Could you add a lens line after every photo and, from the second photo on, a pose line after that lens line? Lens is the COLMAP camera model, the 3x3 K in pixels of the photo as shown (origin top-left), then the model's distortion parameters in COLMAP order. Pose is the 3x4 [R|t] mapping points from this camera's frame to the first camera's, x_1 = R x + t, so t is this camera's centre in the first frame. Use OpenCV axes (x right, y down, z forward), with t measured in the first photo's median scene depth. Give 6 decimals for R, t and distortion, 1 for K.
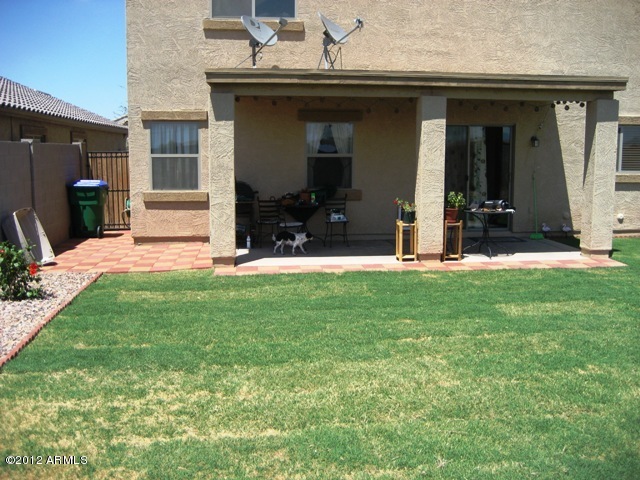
lens RADIAL K [[642.7, 0, 319.9], [0, 642.7, 241.4], [0, 0, 1]] dist [-0.118284, 0.000000]
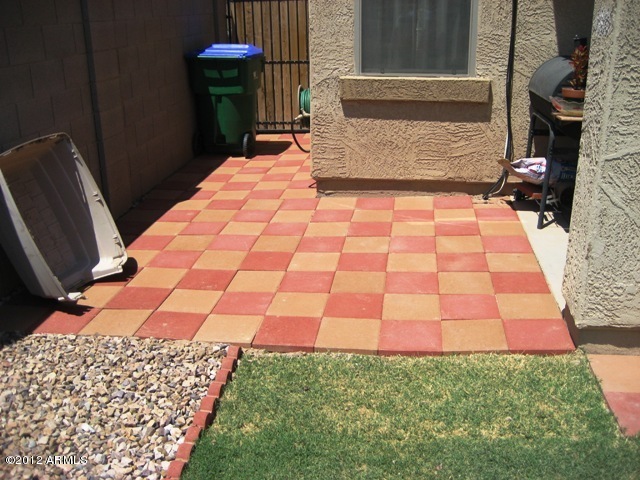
lens RADIAL K [[642.7, 0, 319.9], [0, 642.7, 239.6], [0, 0, 1]] dist [-0.118284, 0.000000]
pose [[0.970287, 0.070674, -0.231404, -0.171734], [-0.018747, 0.975474, 0.219316, -0.061186], [0.241228, -0.208461, 0.947815, 0.527194]]
